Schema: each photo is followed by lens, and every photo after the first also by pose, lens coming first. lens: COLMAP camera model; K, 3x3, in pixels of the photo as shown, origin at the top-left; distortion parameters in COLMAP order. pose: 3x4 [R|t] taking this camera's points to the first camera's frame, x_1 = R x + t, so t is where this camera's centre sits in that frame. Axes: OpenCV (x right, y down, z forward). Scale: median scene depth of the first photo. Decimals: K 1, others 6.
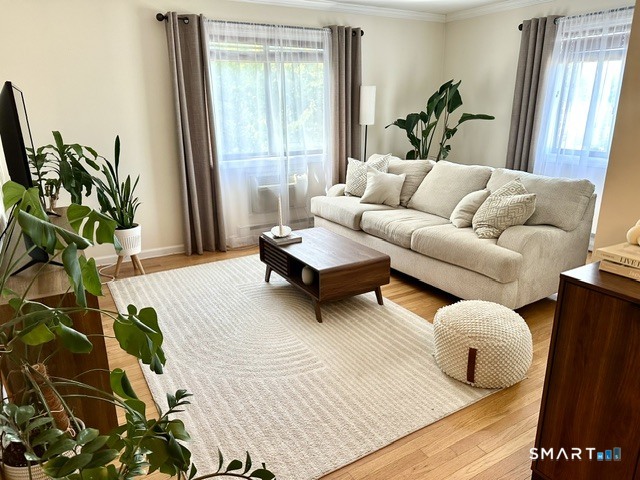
lens RADIAL K [[453.4, 0, 318.5], [0, 453.4, 243.3], [0, 0, 1]] dist [0.031506, -0.053721]
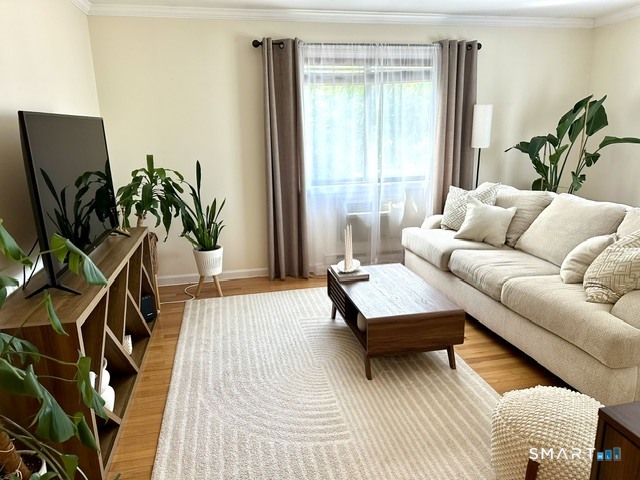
lens RADIAL K [[453.4, 0, 317.8], [0, 453.4, 239.3], [0, 0, 1]] dist [0.031506, -0.053721]
pose [[0.945708, 0.067443, -0.317942, 0.126297], [-0.083287, 0.995857, -0.036491, -0.037415], [0.314164, 0.060990, 0.947408, 0.106591]]
